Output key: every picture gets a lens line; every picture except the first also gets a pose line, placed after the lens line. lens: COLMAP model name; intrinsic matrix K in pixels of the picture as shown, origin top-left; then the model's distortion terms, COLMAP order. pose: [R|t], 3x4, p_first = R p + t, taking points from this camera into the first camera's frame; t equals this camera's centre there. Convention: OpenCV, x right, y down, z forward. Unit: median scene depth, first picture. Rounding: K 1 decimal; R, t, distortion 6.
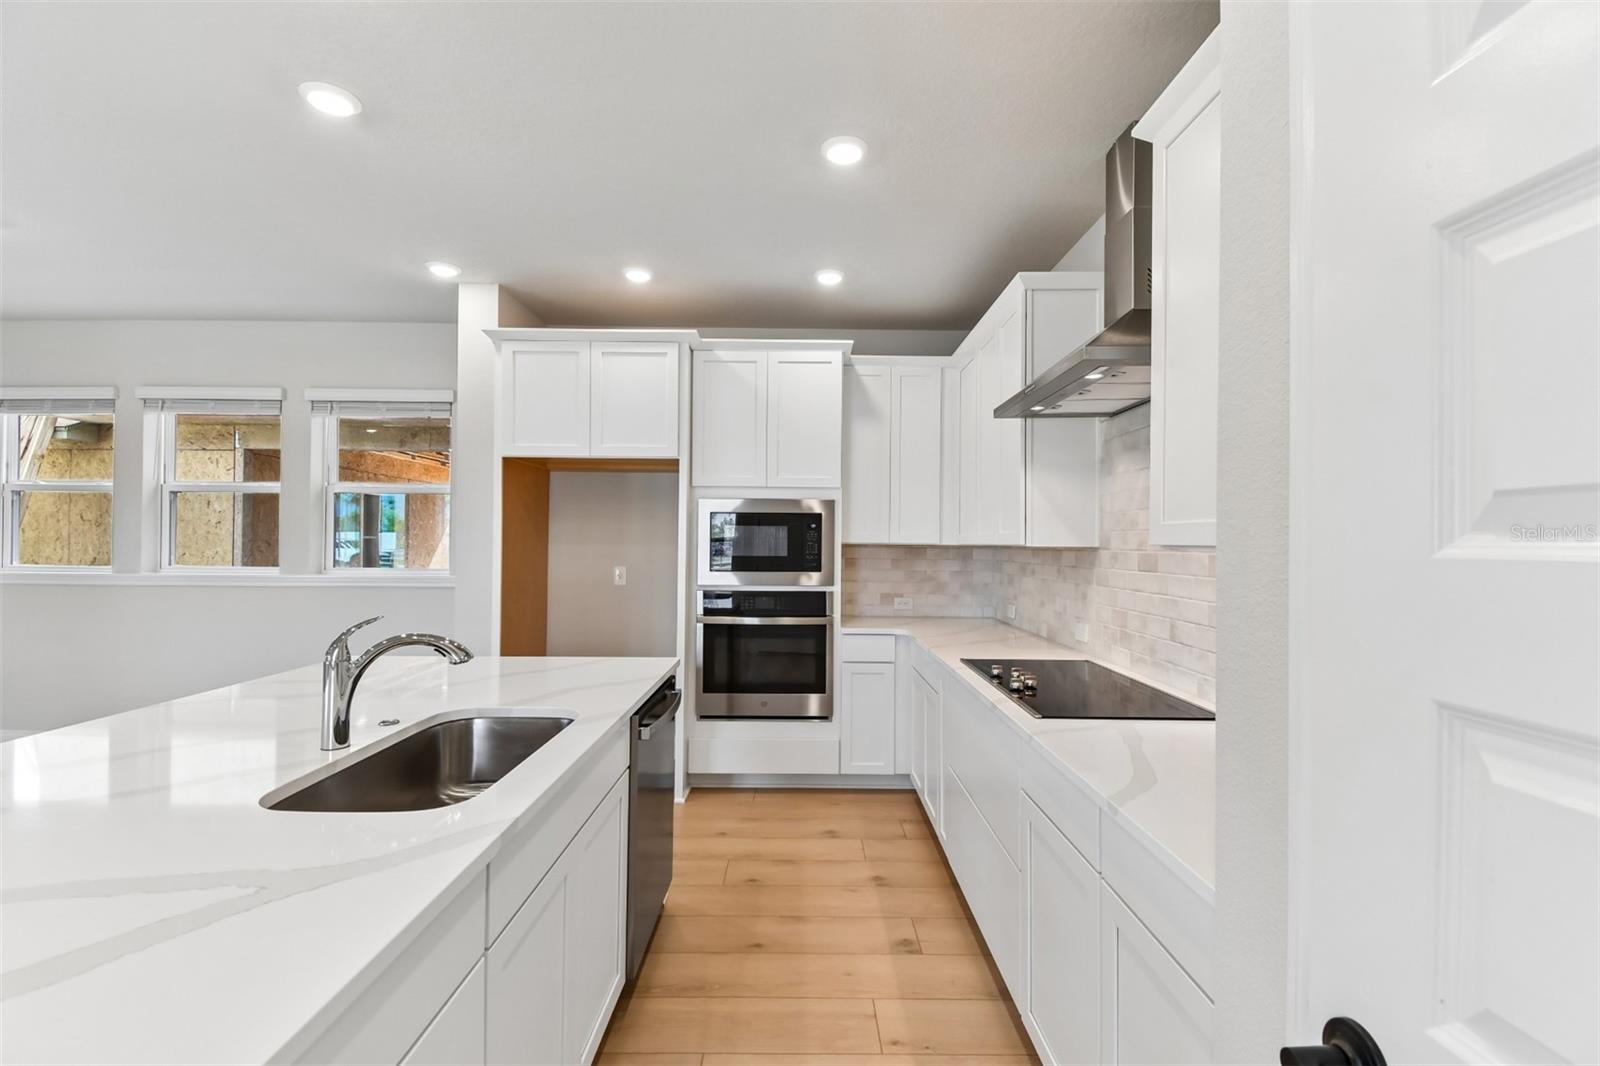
lens RADIAL K [[705.4, 0, 800.0], [0, 705.4, 533.0], [0, 0, 1]] dist [0.051932, 0.000017]
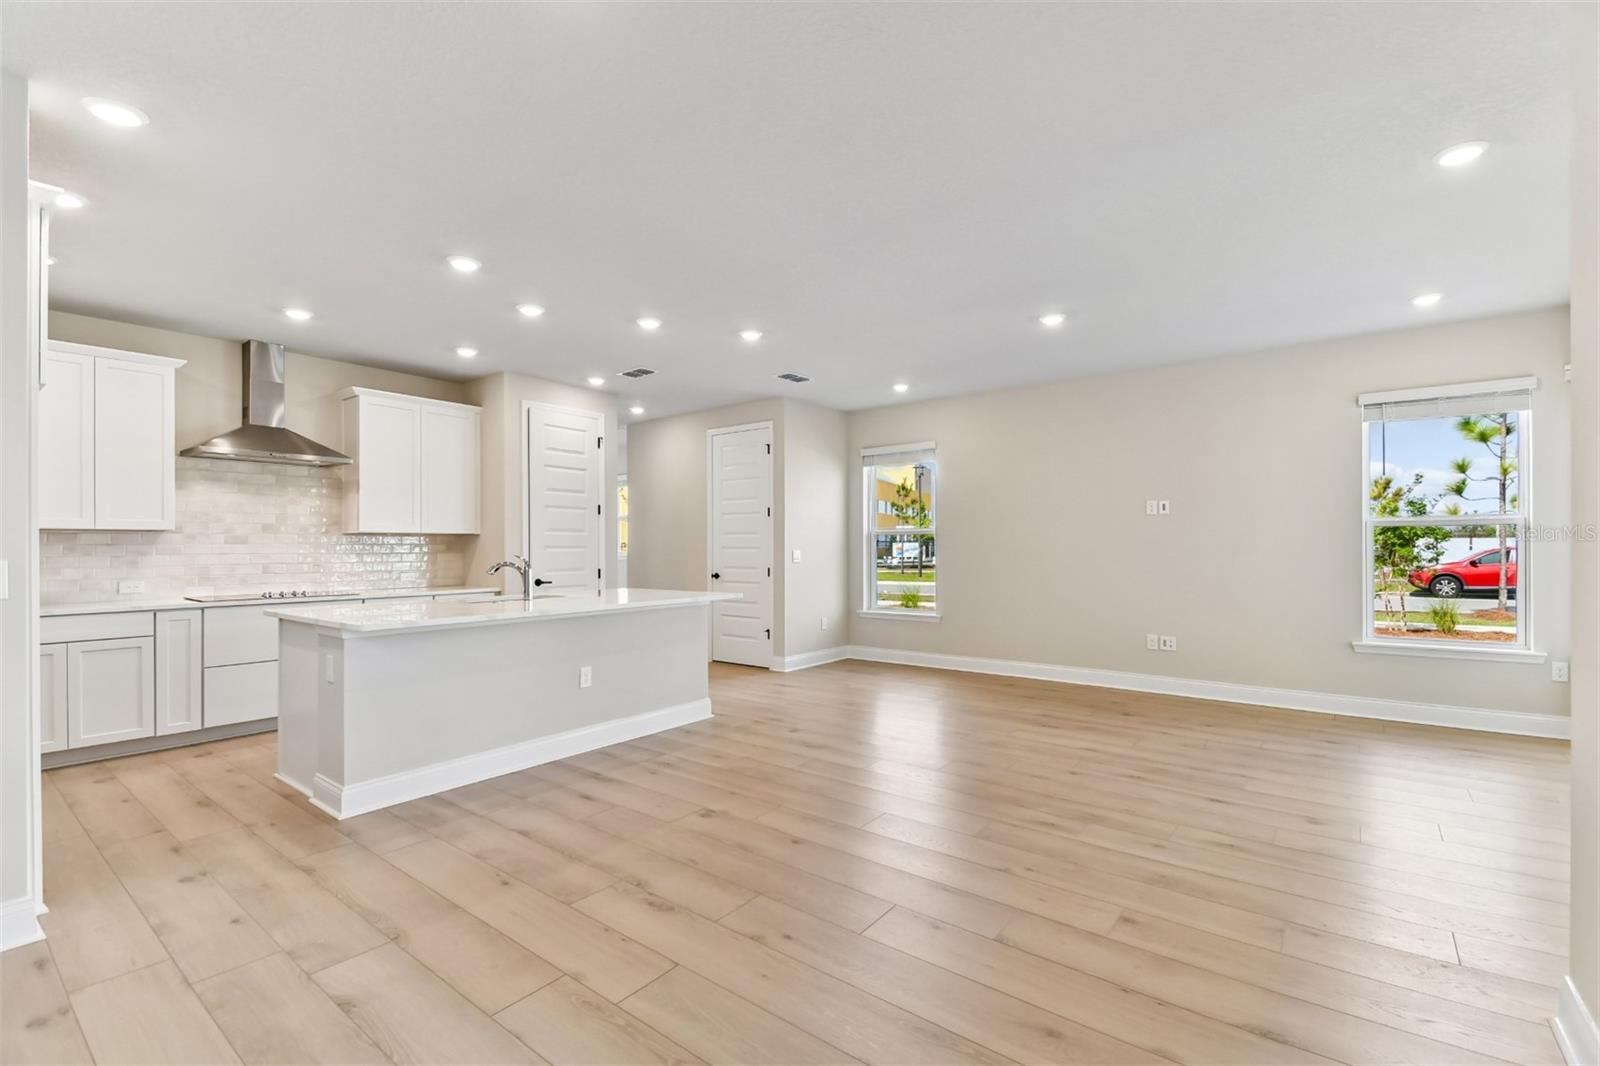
lens RADIAL K [[701.5, 0, 800.5], [0, 701.5, 545.0], [0, 0, 1]] dist [0.047963, -0.030593]
pose [[-0.788932, -0.004327, 0.614465, -1.369222], [-0.010970, 0.999915, -0.007043, 0.036579], [-0.614382, -0.012297, -0.788913, 1.087748]]
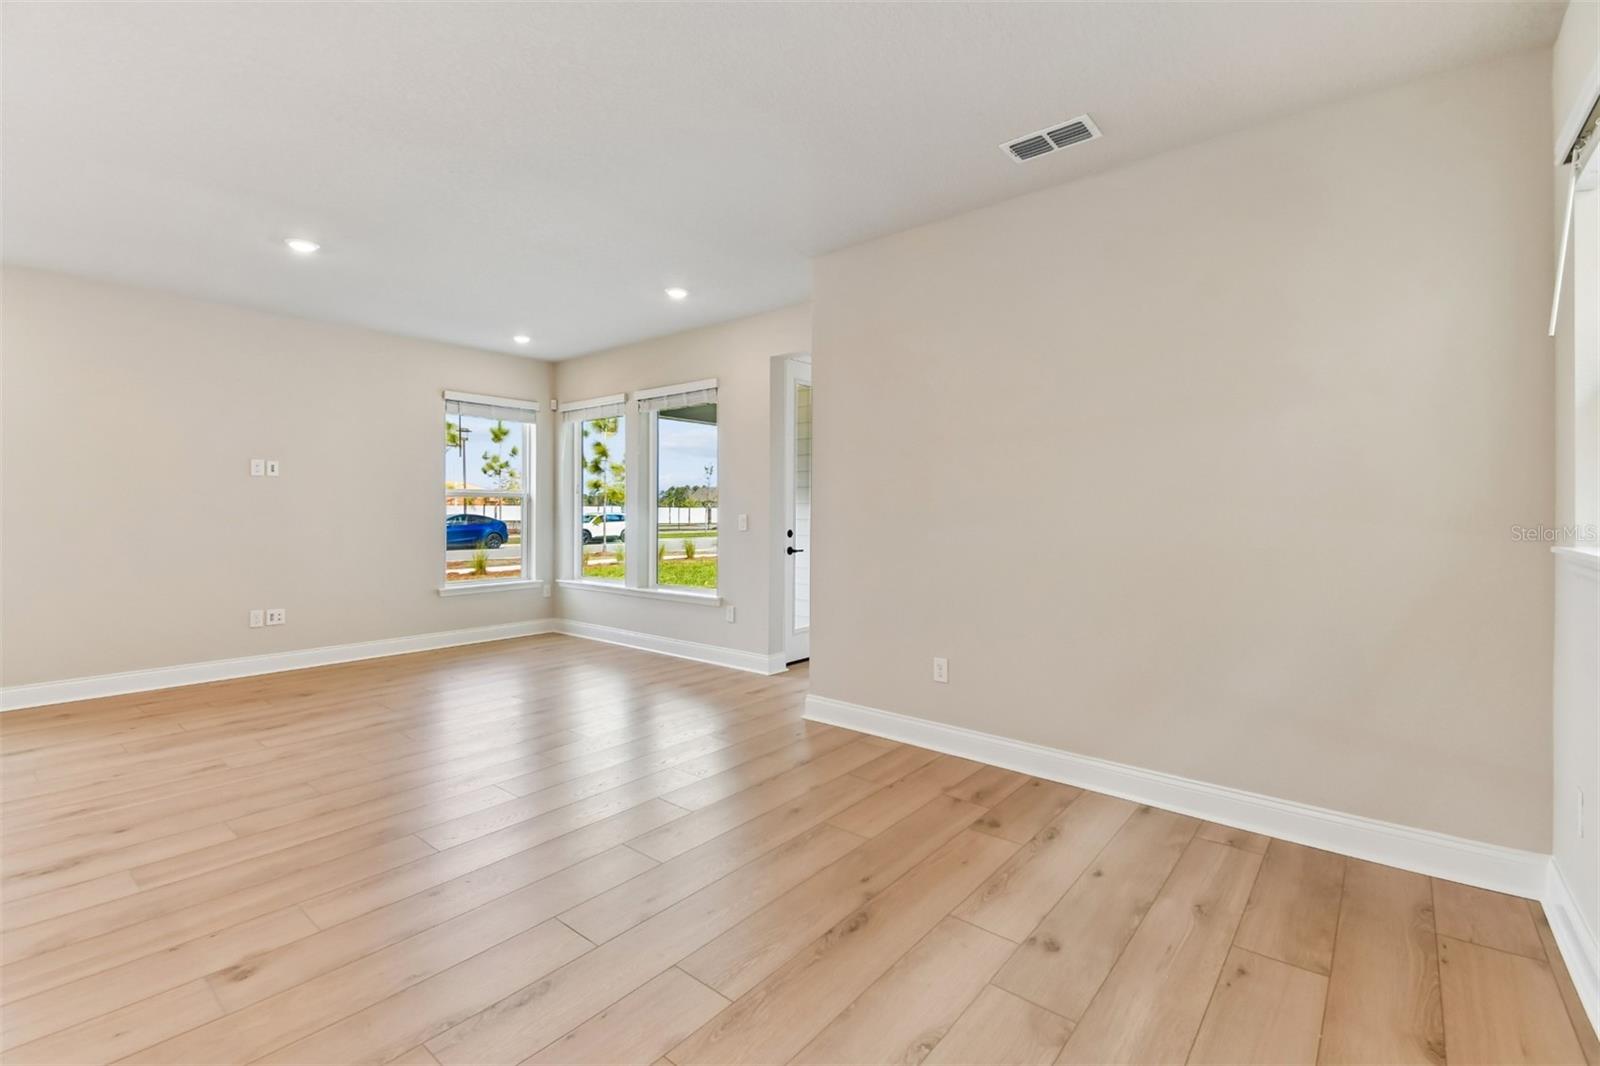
lens RADIAL K [[711.5, 0, 800.4], [0, 711.5, 511.6], [0, 0, 1]] dist [0.022306, -0.000476]
pose [[-0.646638, -0.008645, -0.762748, -0.619995], [0.002688, 0.999904, -0.013612, 0.043057], [0.762792, -0.010852, -0.646552, 1.109870]]
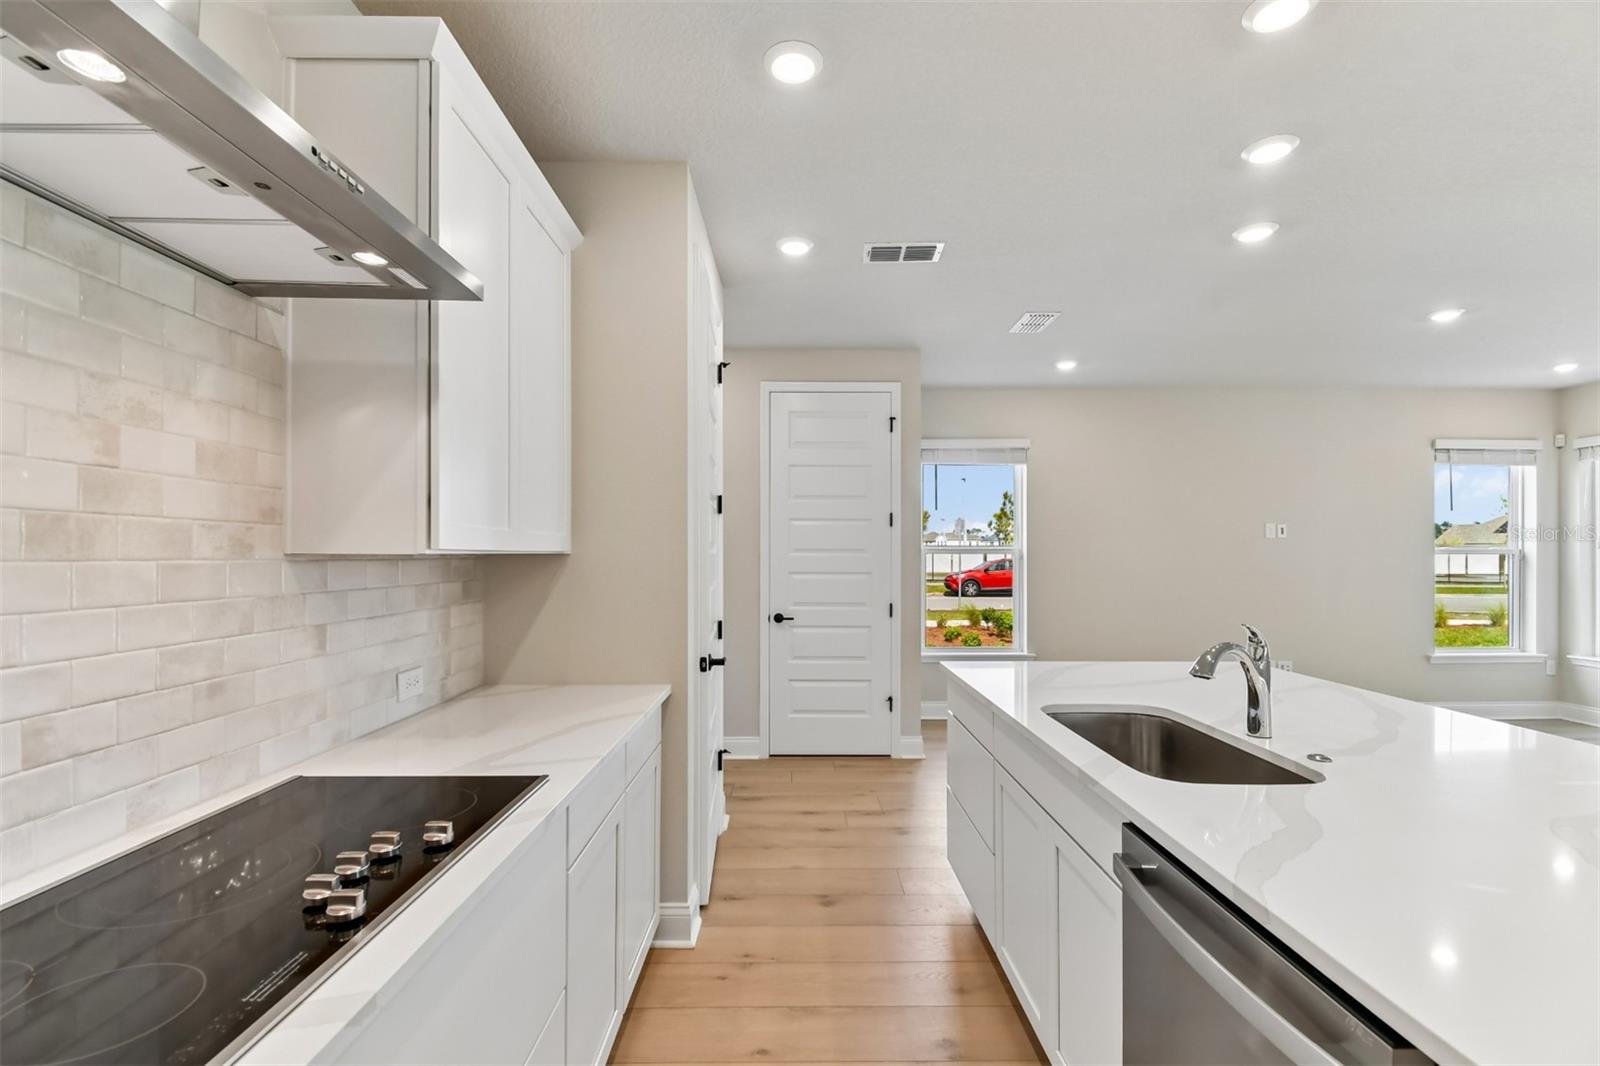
lens RADIAL K [[701.5, 0, 800.5], [0, 701.5, 545.0], [0, 0, 1]] dist [0.047963, -0.030593]
pose [[-0.999820, -0.010883, -0.015543, 0.040423], [-0.010497, 0.999641, -0.024667, 0.013789], [0.015806, -0.024499, -0.999575, 0.901356]]
